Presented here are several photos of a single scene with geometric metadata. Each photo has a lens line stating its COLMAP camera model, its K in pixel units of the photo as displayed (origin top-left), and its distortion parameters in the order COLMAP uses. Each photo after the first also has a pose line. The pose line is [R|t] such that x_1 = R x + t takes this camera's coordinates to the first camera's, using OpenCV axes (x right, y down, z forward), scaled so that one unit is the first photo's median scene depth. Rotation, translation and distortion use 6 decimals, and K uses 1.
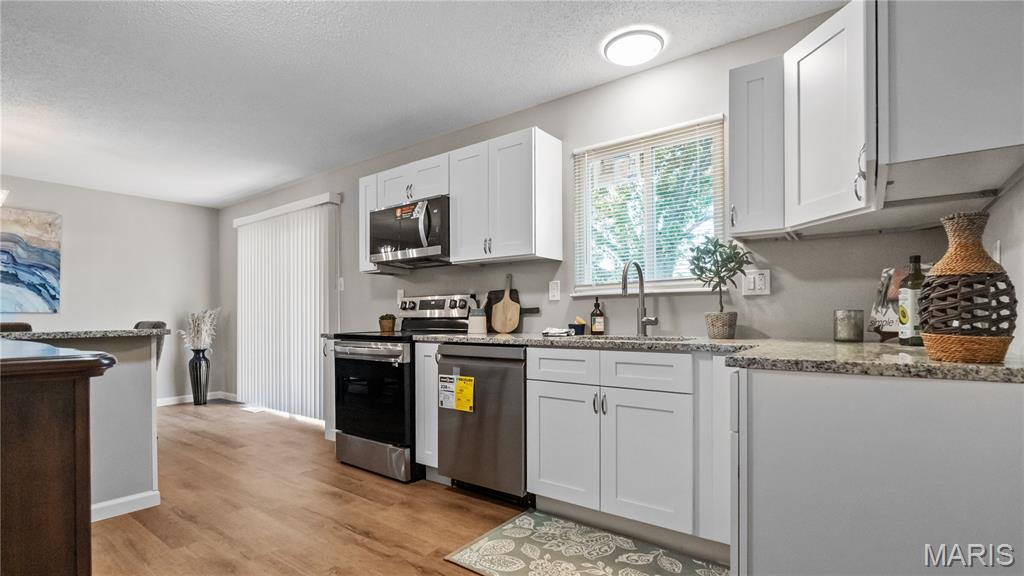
lens RADIAL K [[473.3, 0, 511.7], [0, 473.3, 320.5], [0, 0, 1]] dist [-0.000974, -0.000052]
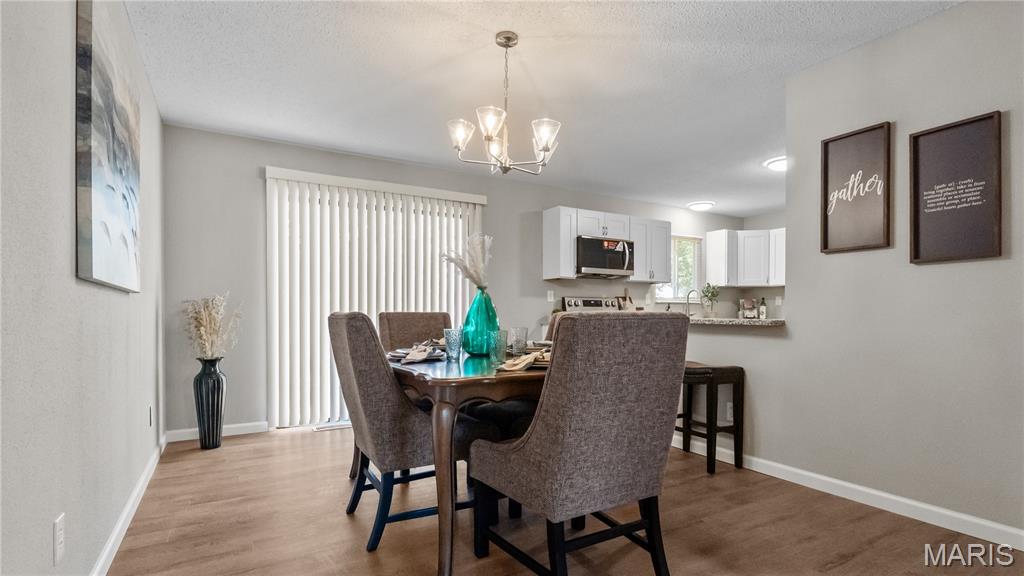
lens RADIAL K [[490.9, 0, 513.4], [0, 490.9, 315.6], [0, 0, 1]] dist [0.000044, -0.000008]
pose [[0.385015, 0.005543, 0.922894, -2.364984], [0.001516, 0.999977, -0.006639, 0.022259], [-0.922909, 0.003955, 0.384997, 0.850116]]
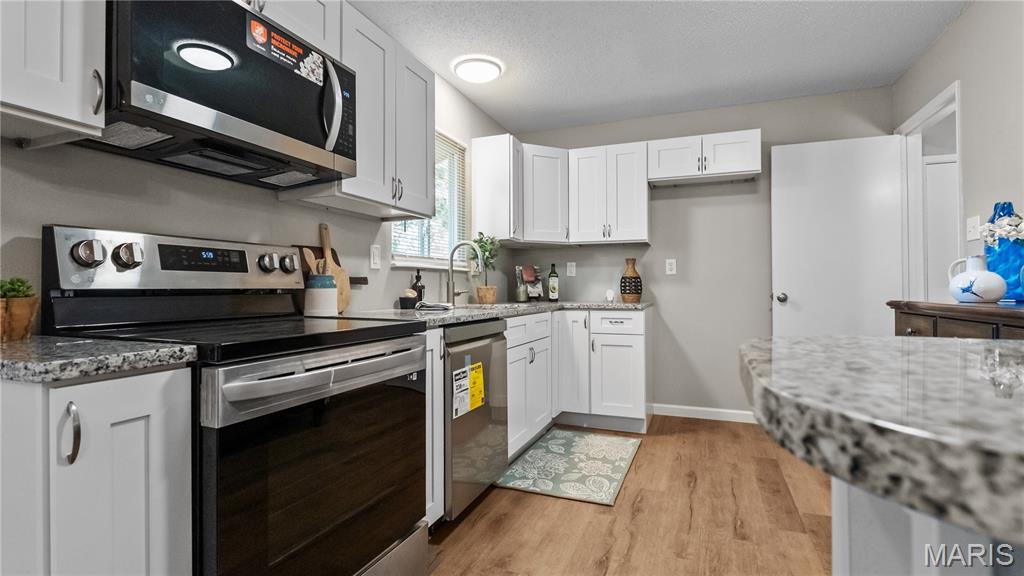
lens RADIAL K [[478.9, 0, 512.0], [0, 478.9, 288.0], [0, 0, 1]] dist [-0.000886, -0.000044]
pose [[-0.262396, 0.009091, 0.964917, -0.891153], [0.012147, 0.999908, -0.006117, -0.002613], [-0.964884, 0.010115, -0.262483, 1.156129]]
